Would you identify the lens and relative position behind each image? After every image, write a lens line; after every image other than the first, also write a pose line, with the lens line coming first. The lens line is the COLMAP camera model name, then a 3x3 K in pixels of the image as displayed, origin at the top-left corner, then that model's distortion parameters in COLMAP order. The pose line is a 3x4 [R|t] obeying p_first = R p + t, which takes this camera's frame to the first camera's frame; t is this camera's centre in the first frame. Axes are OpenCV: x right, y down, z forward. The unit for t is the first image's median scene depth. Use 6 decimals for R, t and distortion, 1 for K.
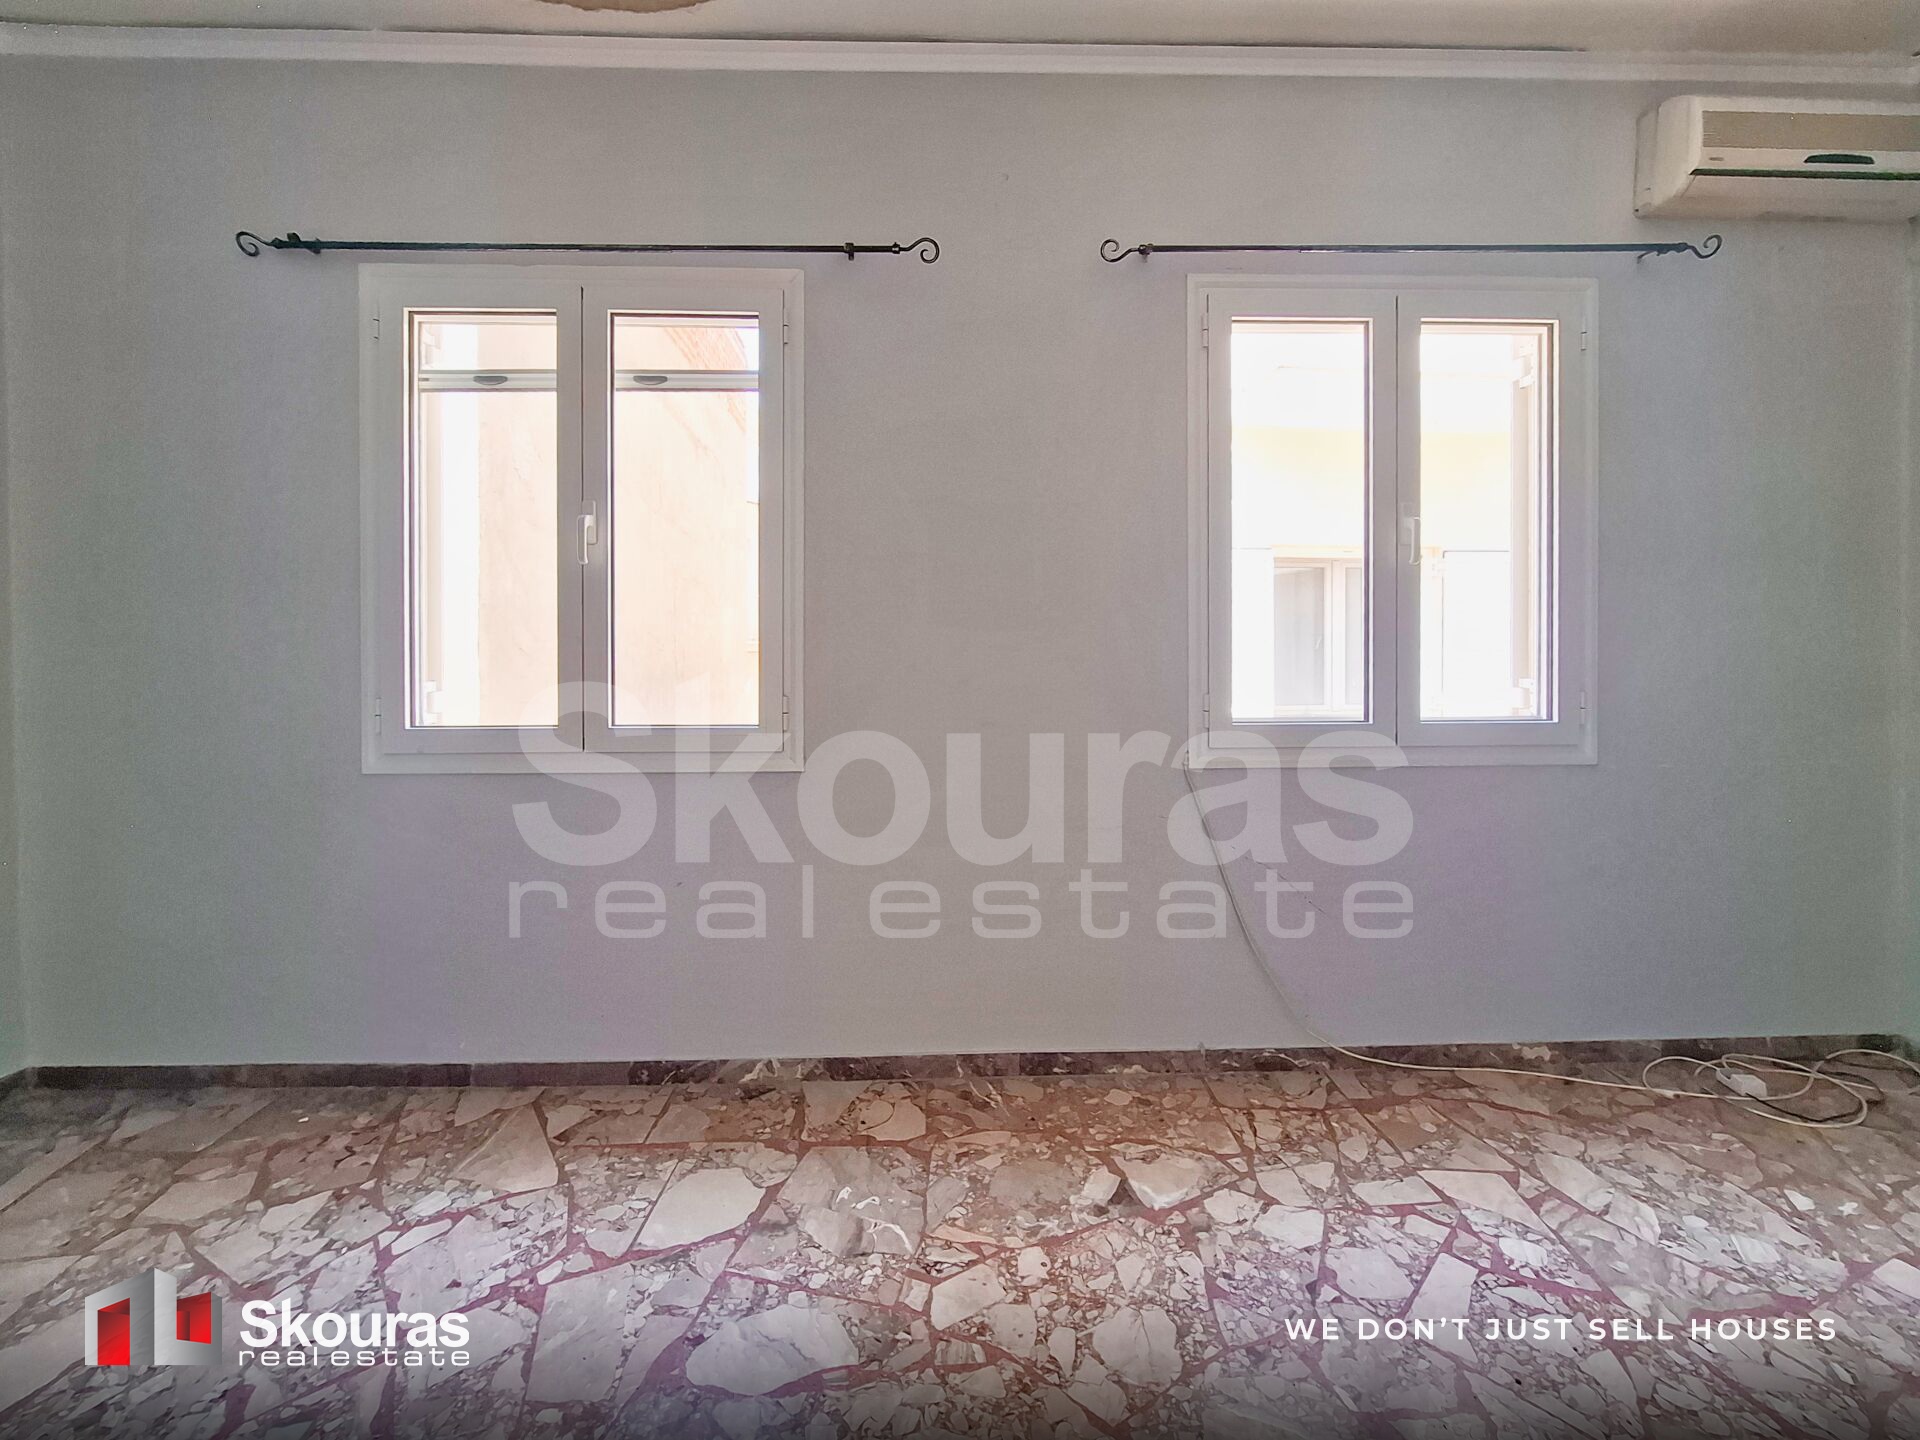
lens RADIAL K [[762.7, 0, 958.7], [0, 762.7, 671.8], [0, 0, 1]] dist [-0.011382, 0.002781]
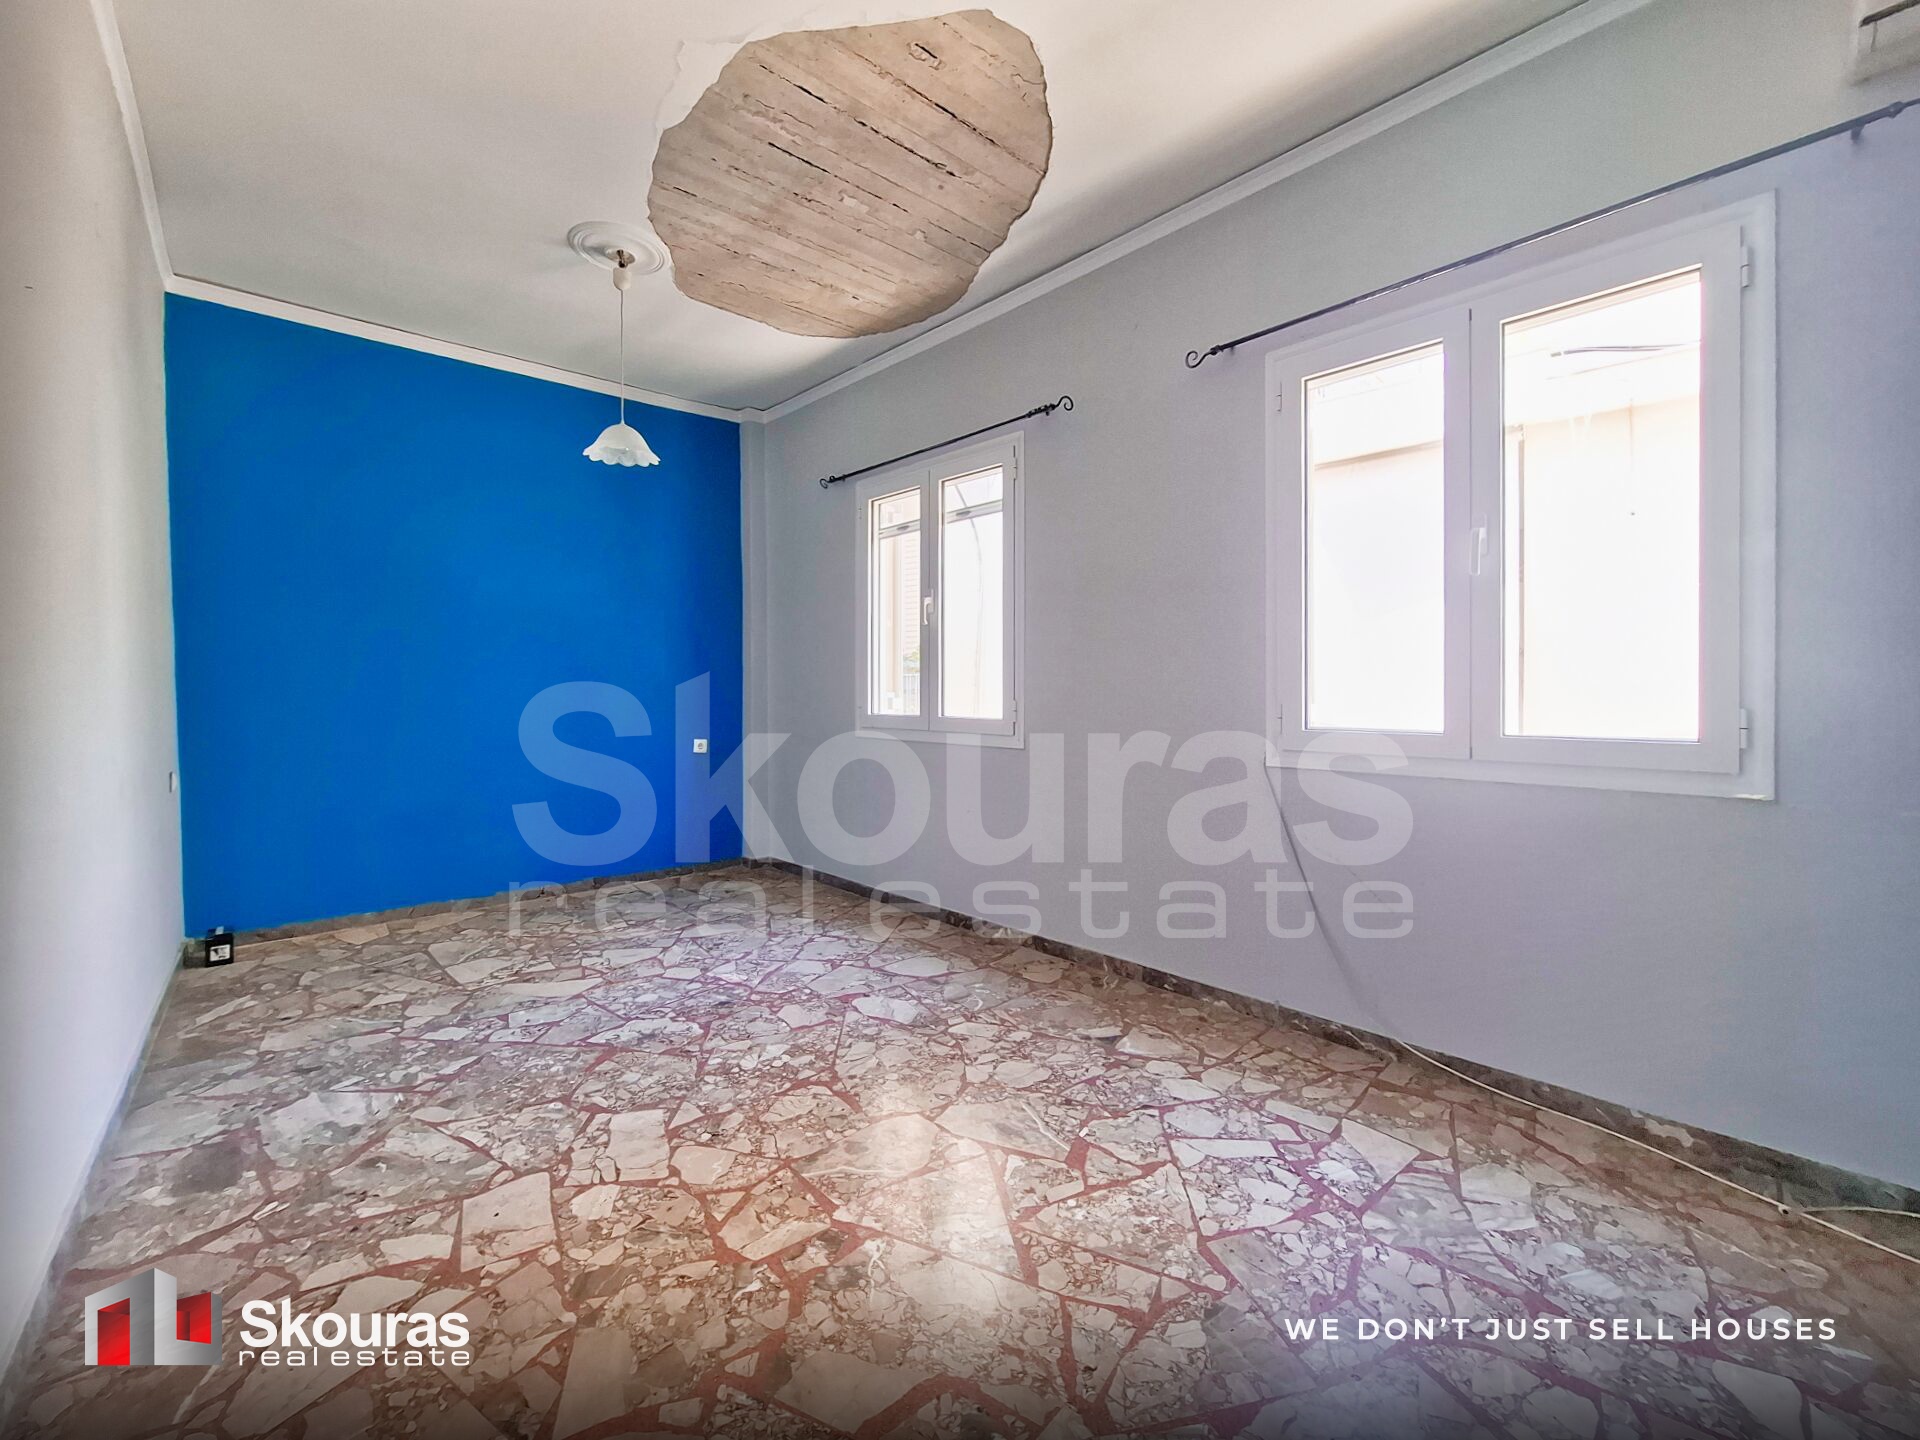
lens RADIAL K [[762.7, 0, 970.4], [0, 762.7, 699.6], [0, 0, 1]] dist [-0.011382, 0.002781]
pose [[0.687938, 0.012518, -0.725662, 0.915247], [-0.022696, 0.999733, -0.004270, 0.046606], [0.725415, 0.019407, 0.688038, -0.171217]]
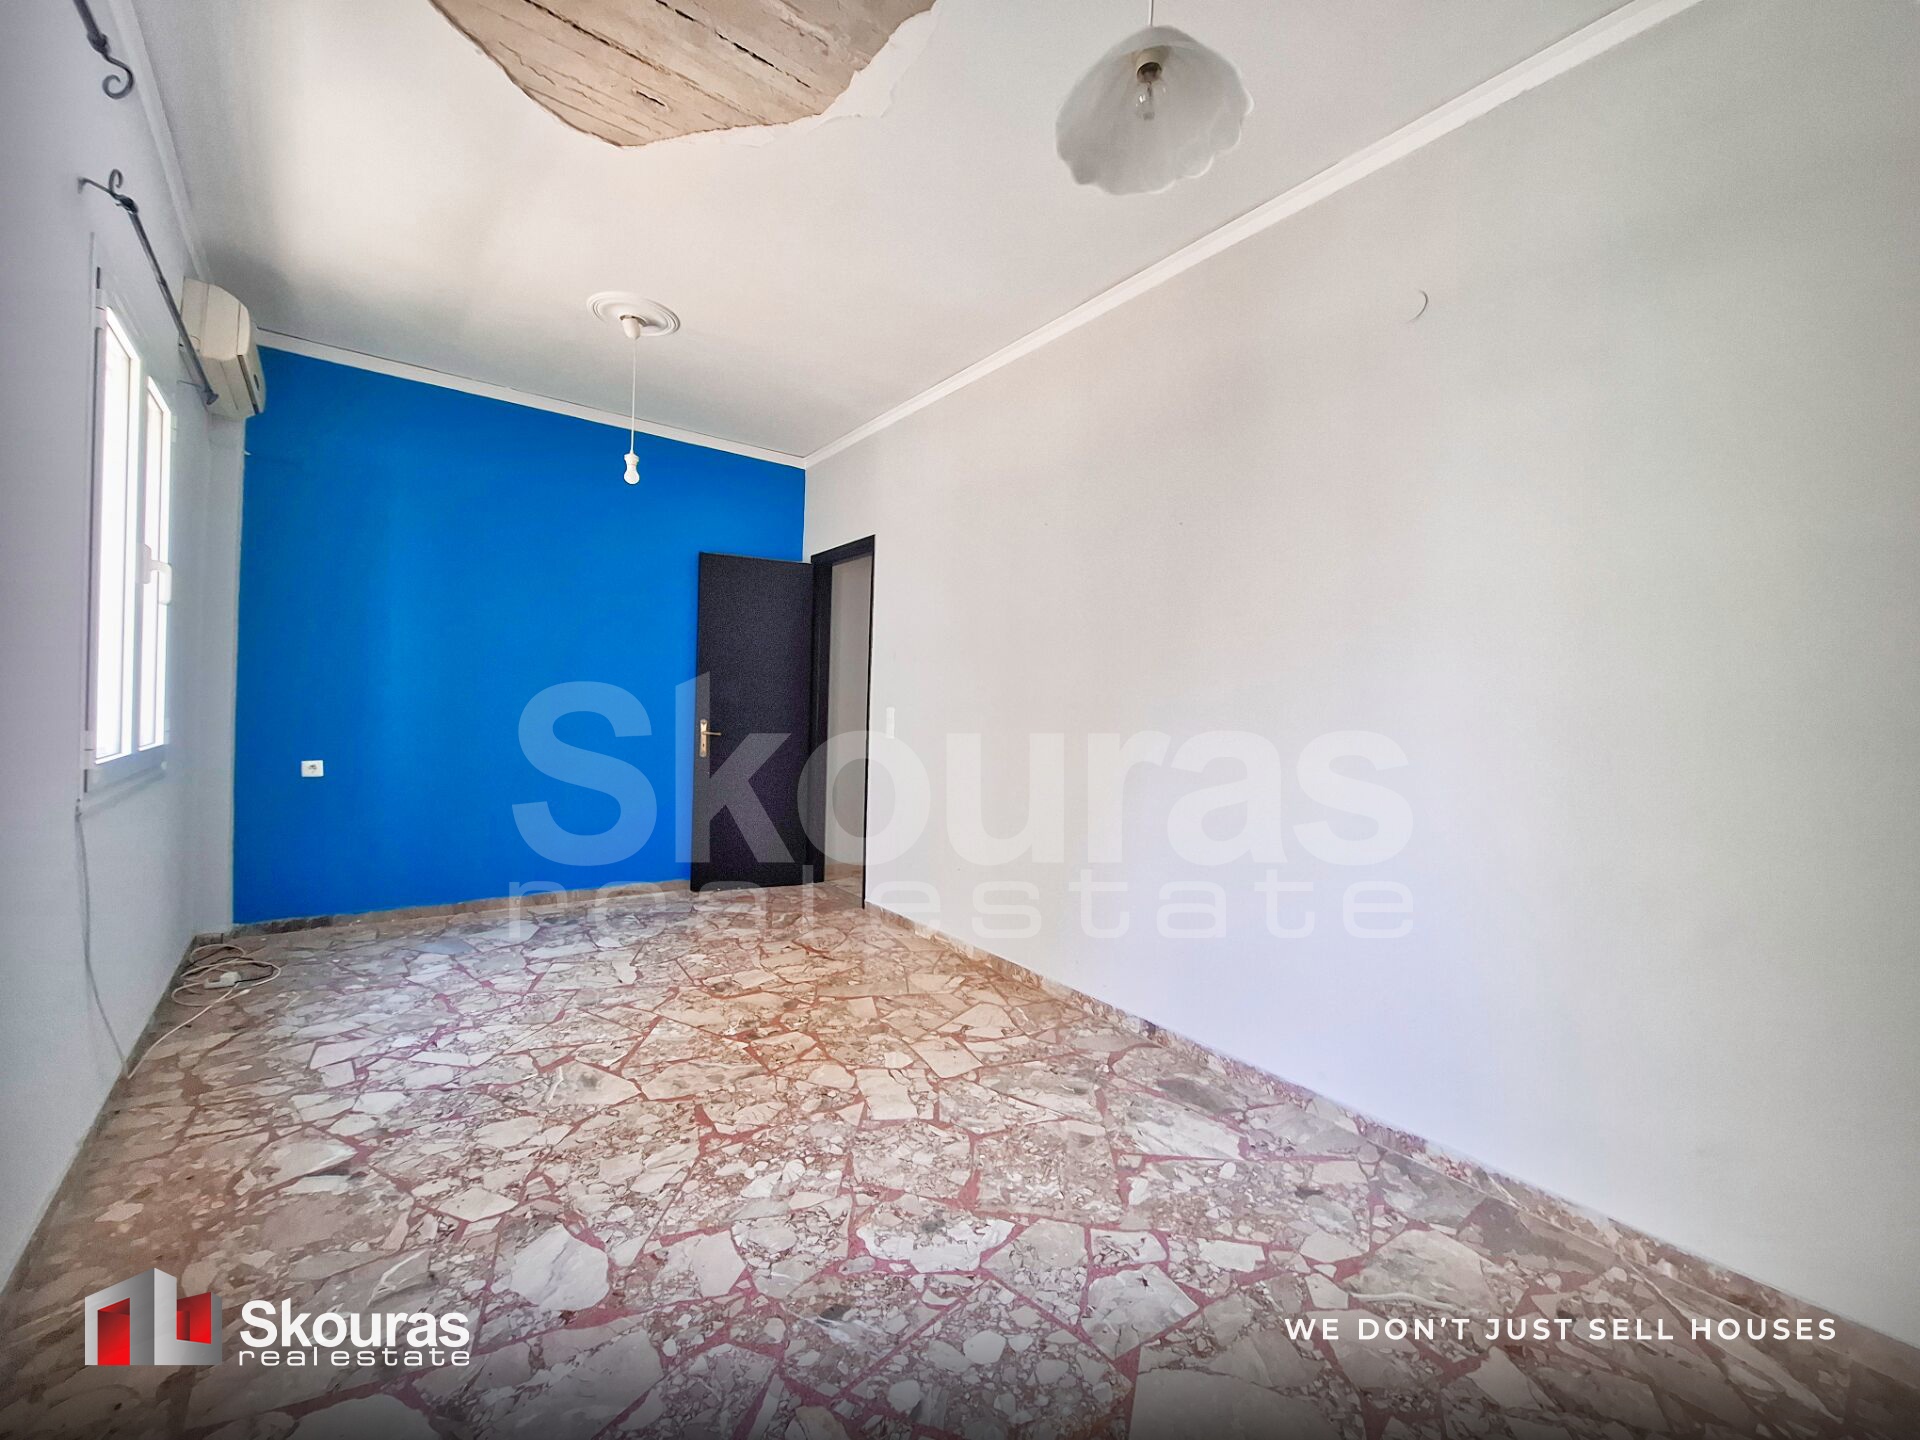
lens RADIAL K [[762.7, 0, 968.6], [0, 762.7, 713.0], [0, 0, 1]] dist [-0.011382, 0.002781]
pose [[-0.626626, -0.015486, 0.779166, -1.035809], [-0.003325, 0.999847, 0.017198, -0.001859], [-0.779313, 0.008186, -0.626581, 0.819944]]
